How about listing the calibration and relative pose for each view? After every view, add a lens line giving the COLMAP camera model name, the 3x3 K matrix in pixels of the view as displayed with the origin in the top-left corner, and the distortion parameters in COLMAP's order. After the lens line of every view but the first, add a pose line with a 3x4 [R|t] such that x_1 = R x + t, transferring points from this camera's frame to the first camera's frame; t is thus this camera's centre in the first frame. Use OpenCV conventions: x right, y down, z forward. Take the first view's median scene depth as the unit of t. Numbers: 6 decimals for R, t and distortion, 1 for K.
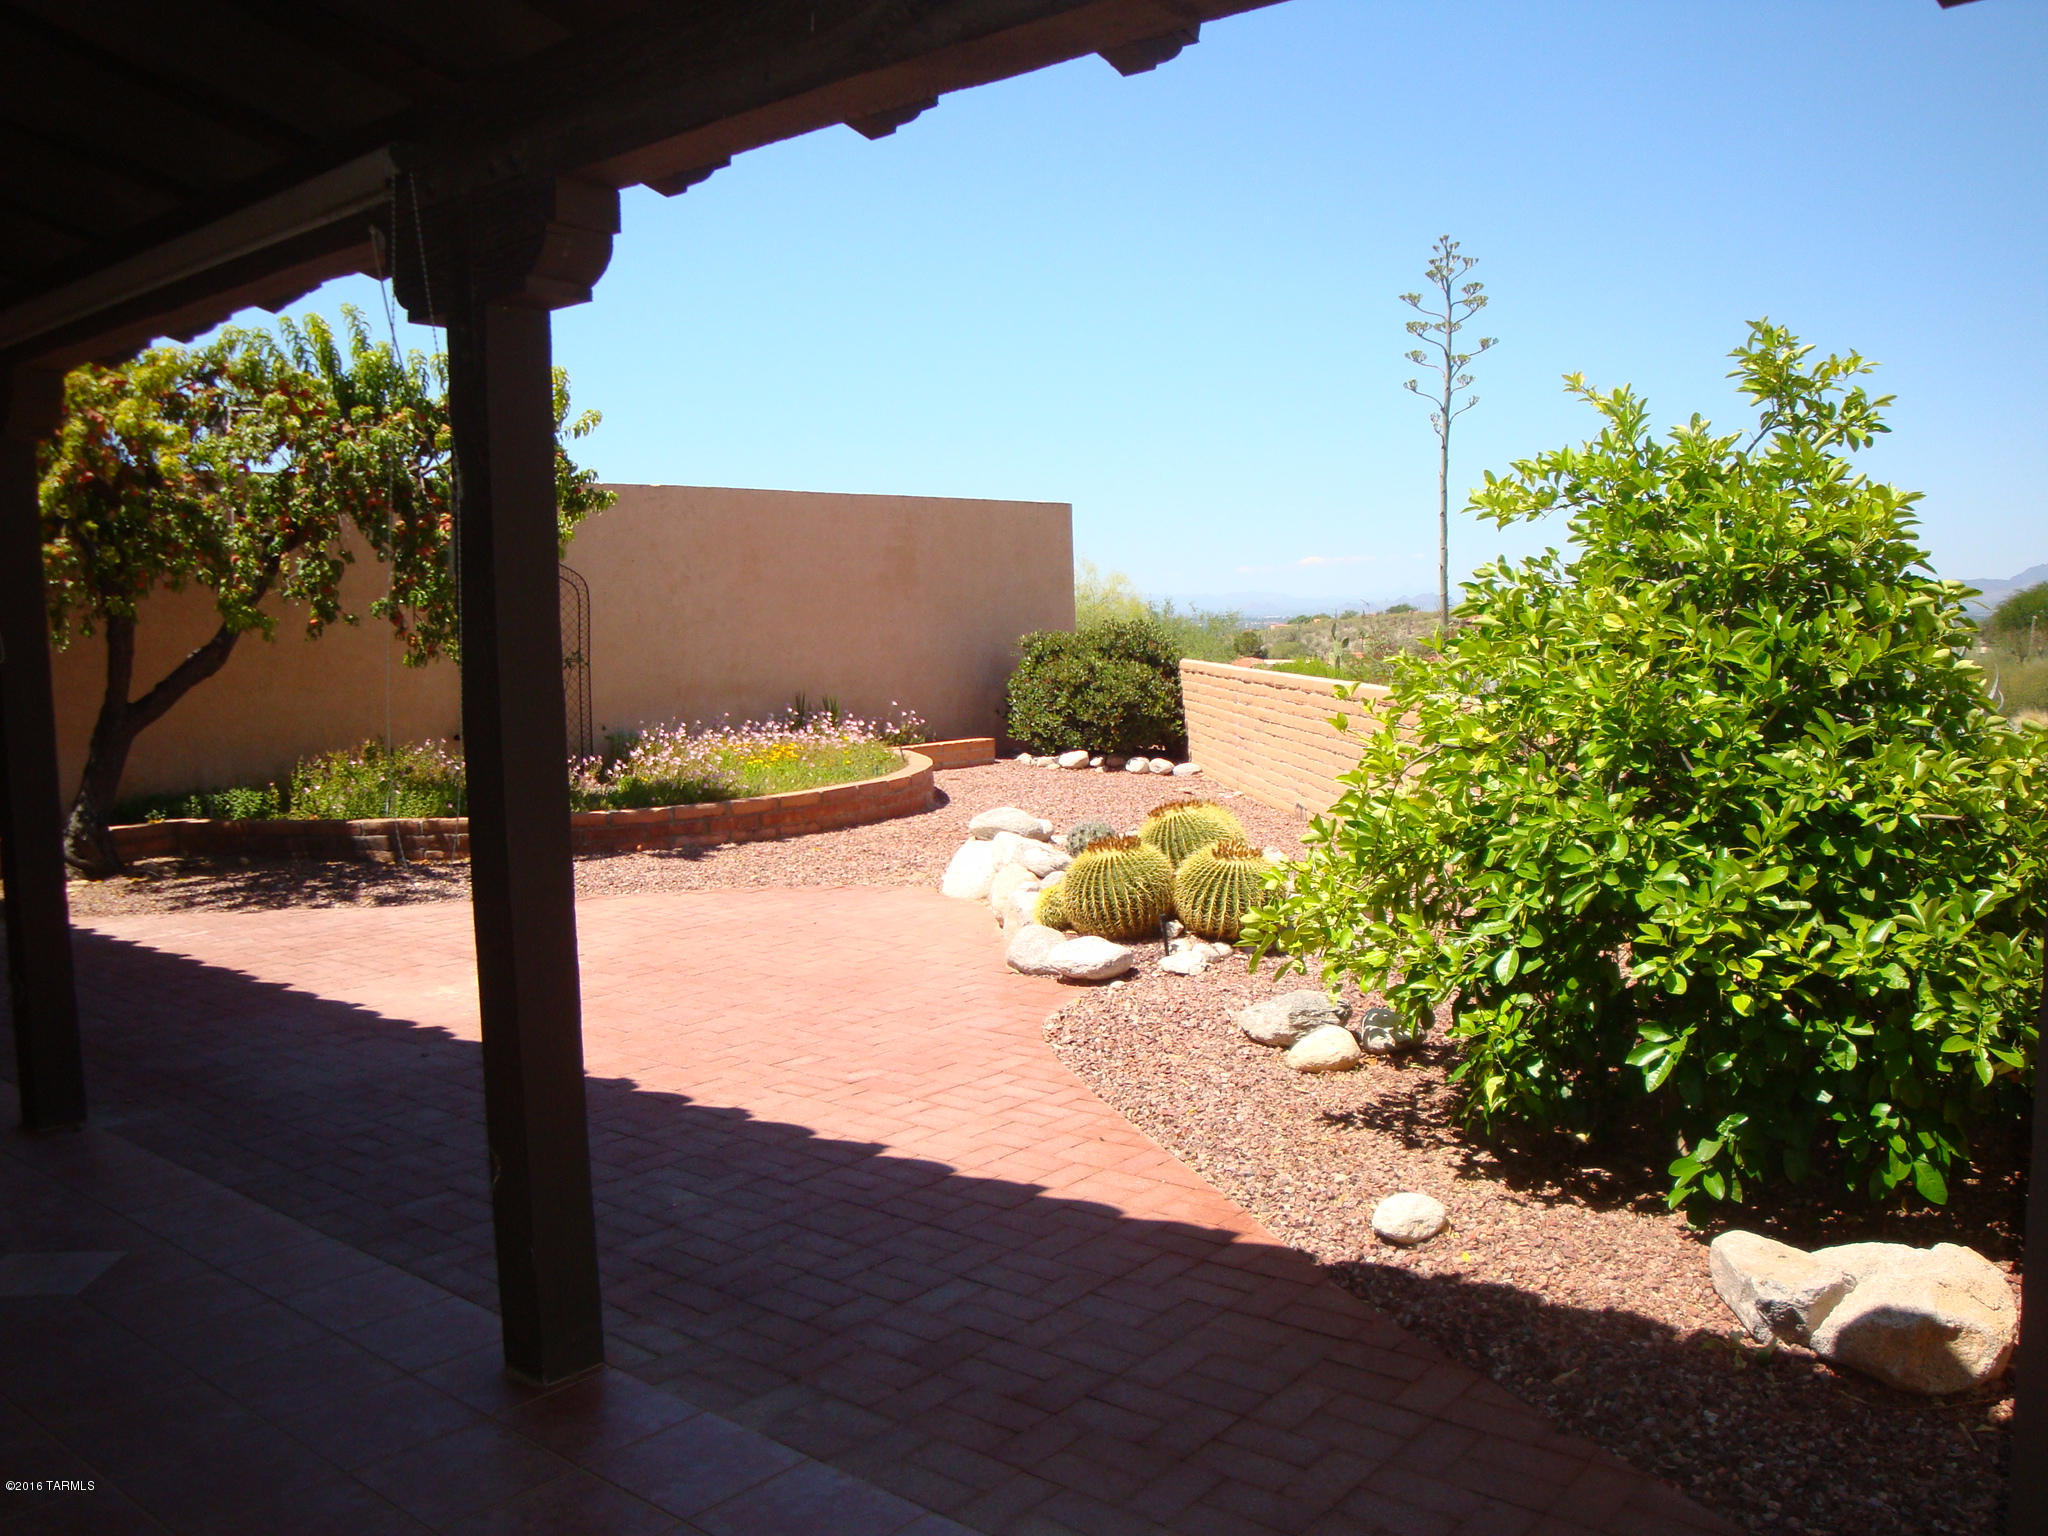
lens RADIAL K [[1712.8, 0, 1026.0], [0, 1712.8, 764.3], [0, 0, 1]] dist [-0.129517, 0.030689]
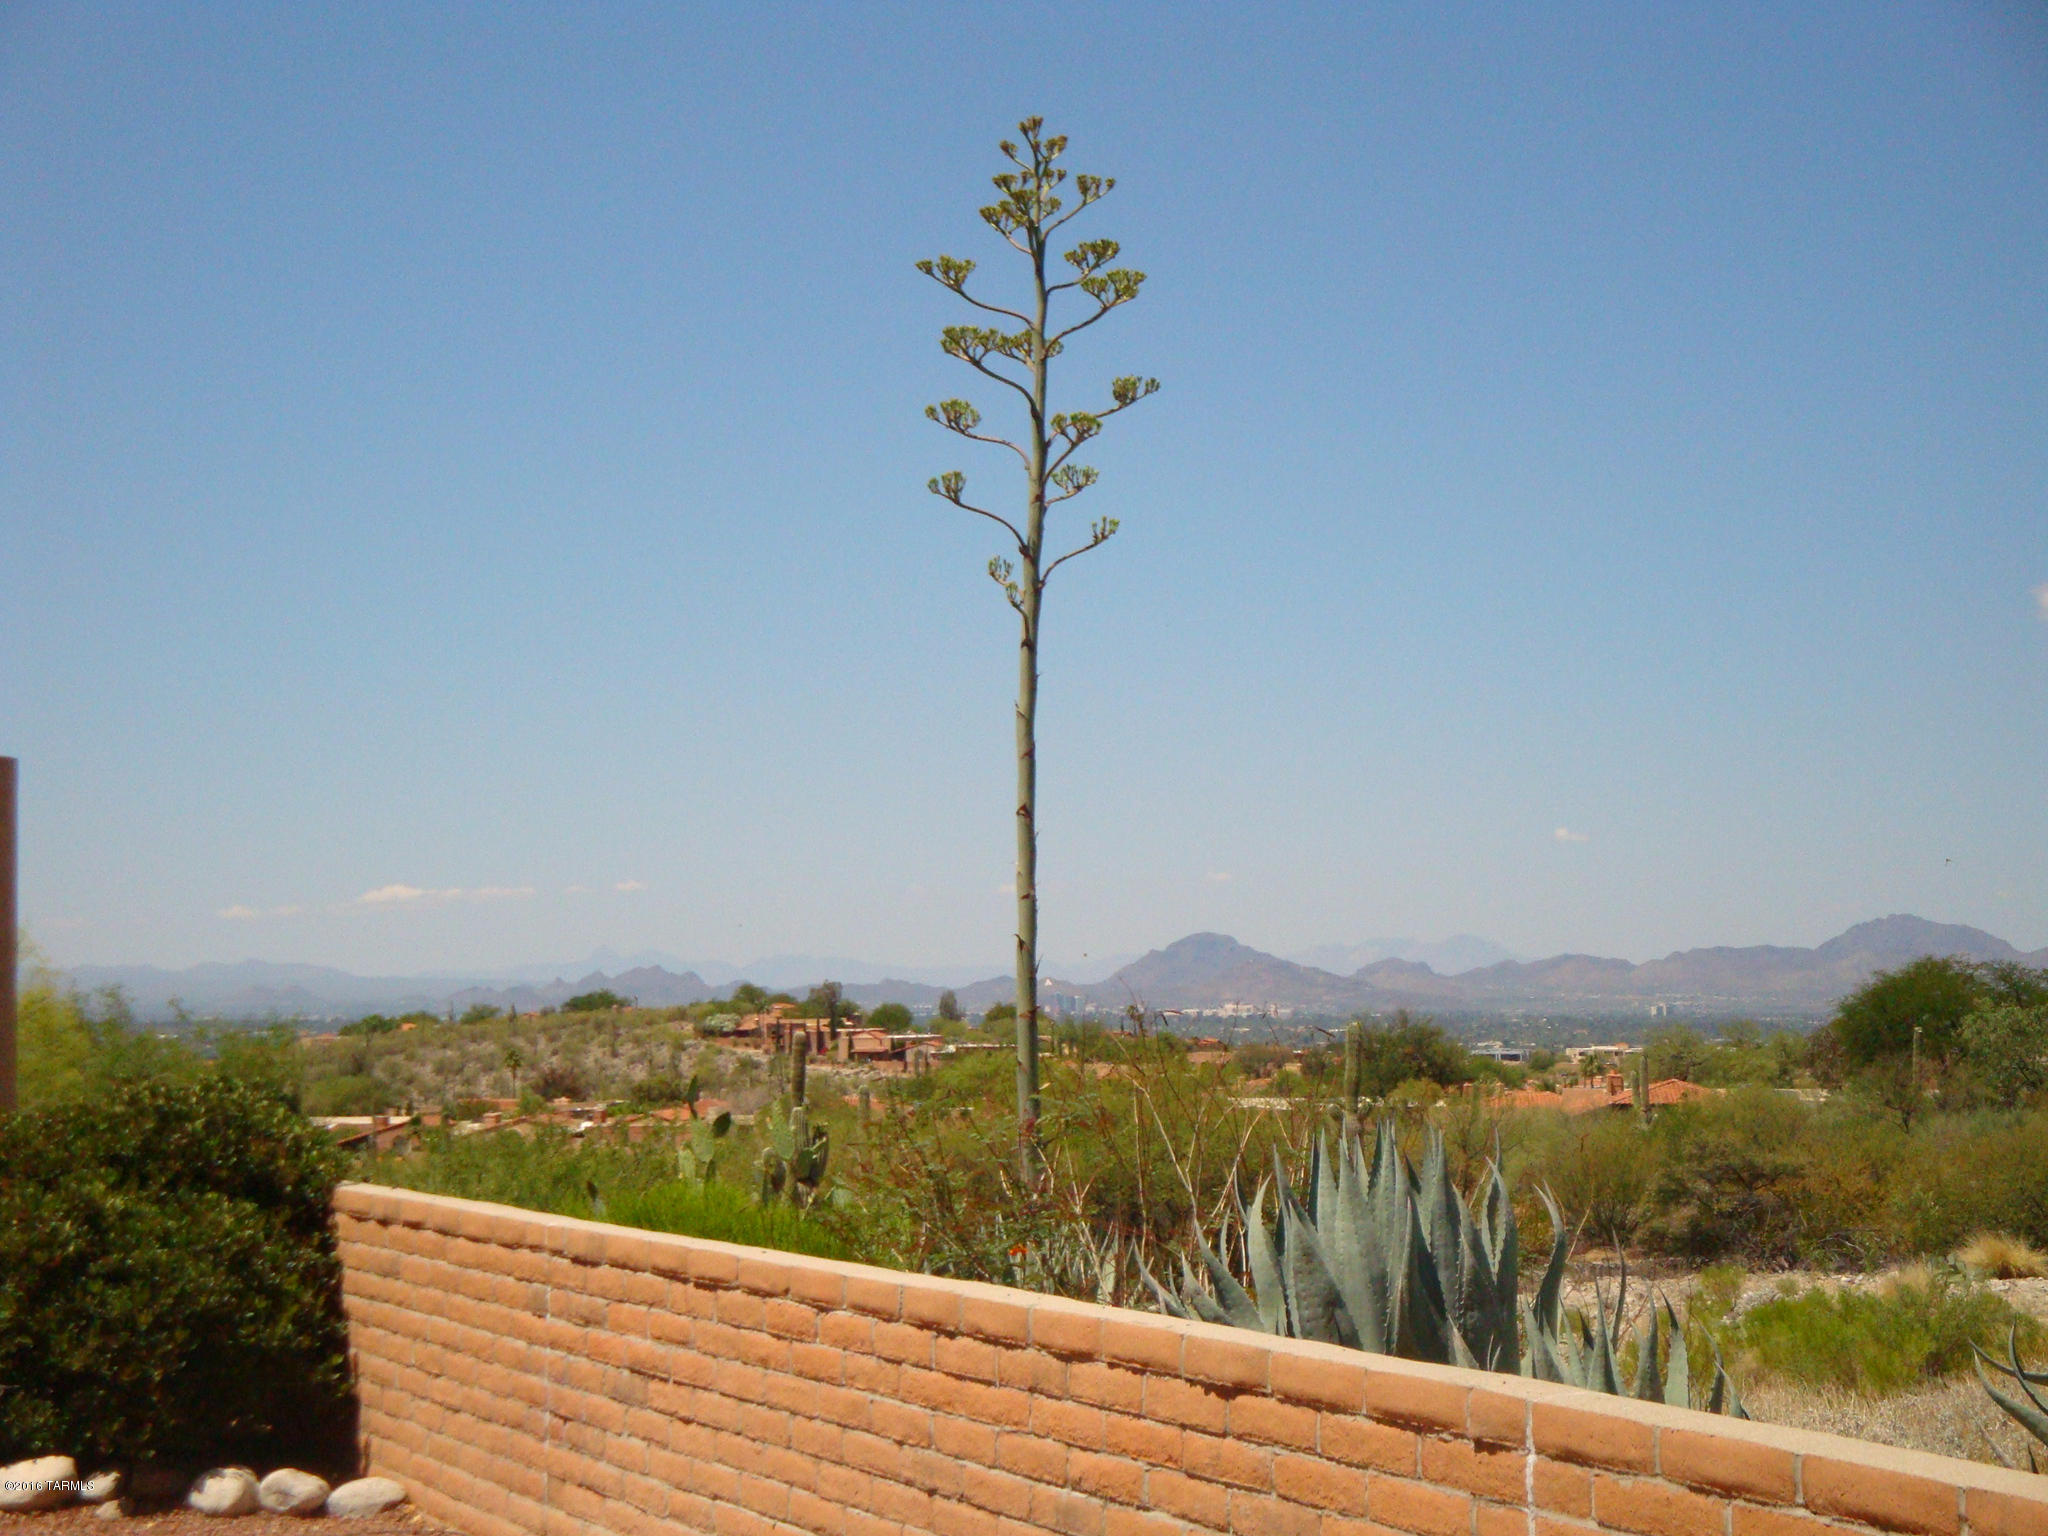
lens RADIAL K [[3696.0, 0, 1027.6], [0, 3696.0, 766.1], [0, 0, 1]] dist [0.254956, 0.000000]
pose [[0.943315, 0.032950, 0.330260, -0.040581], [0.017814, 0.988599, -0.149514, -0.027944], [-0.331421, 0.146922, 0.931973, 0.189063]]
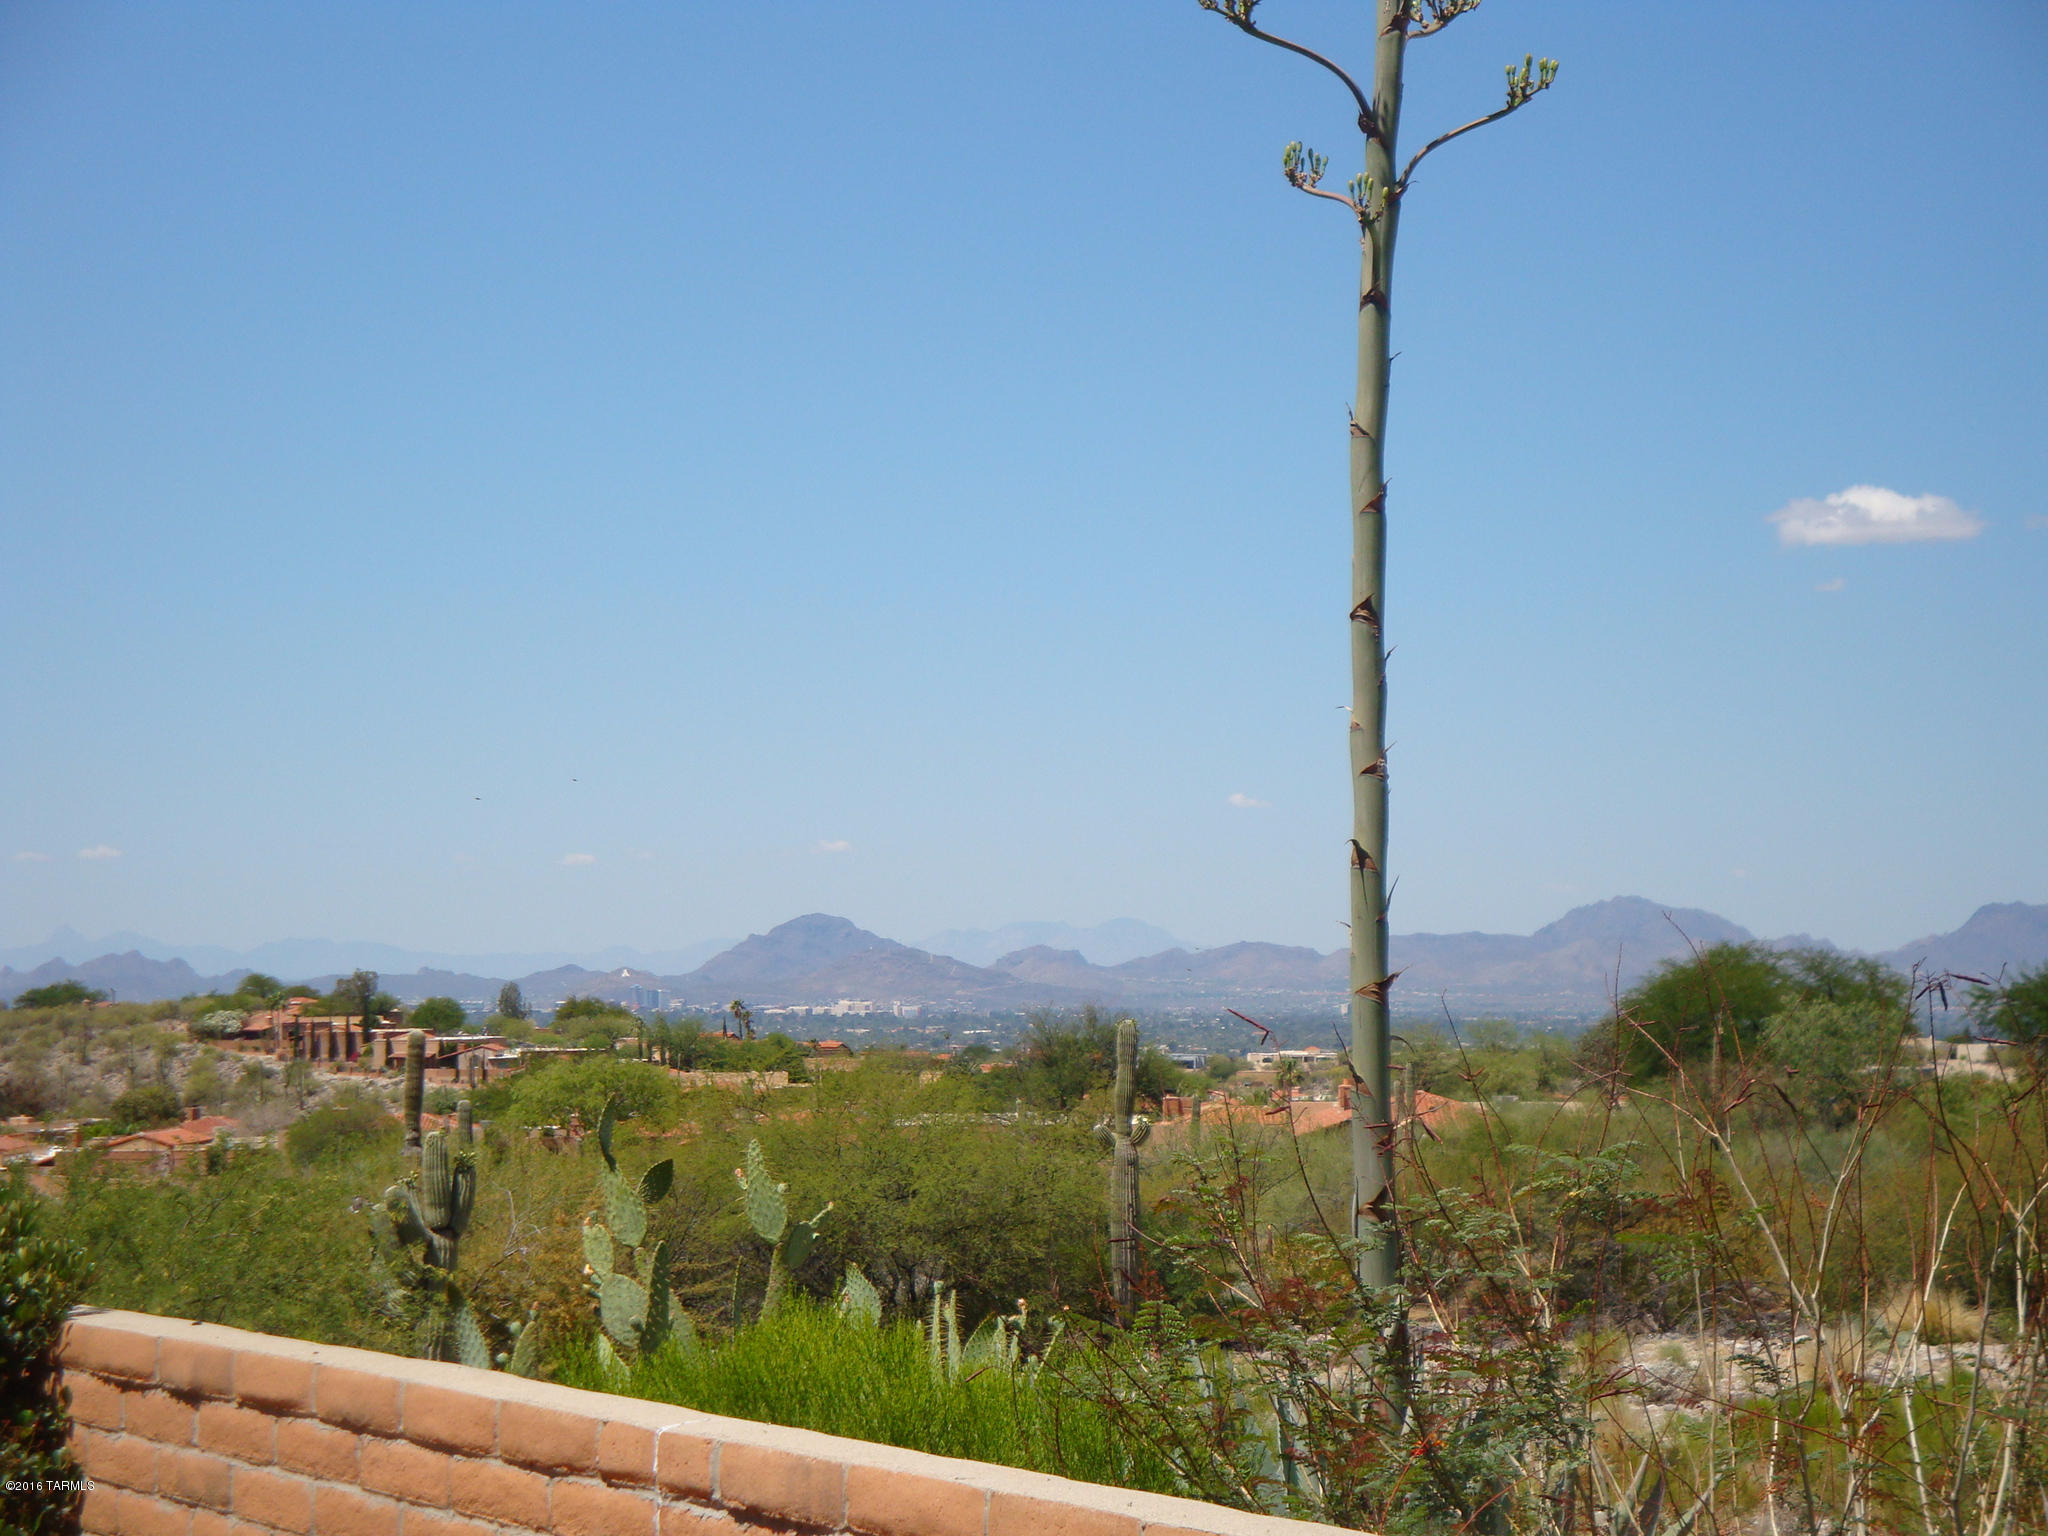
lens RADIAL K [[4358.2, 0, 1034.3], [0, 4358.2, 768.9], [0, 0, 1]] dist [0.352818, 0.000000]
pose [[0.903263, 0.039035, 0.427307, -0.026686], [0.021750, 0.990408, -0.136450, -0.053375], [-0.428535, 0.132544, 0.893750, 0.528663]]
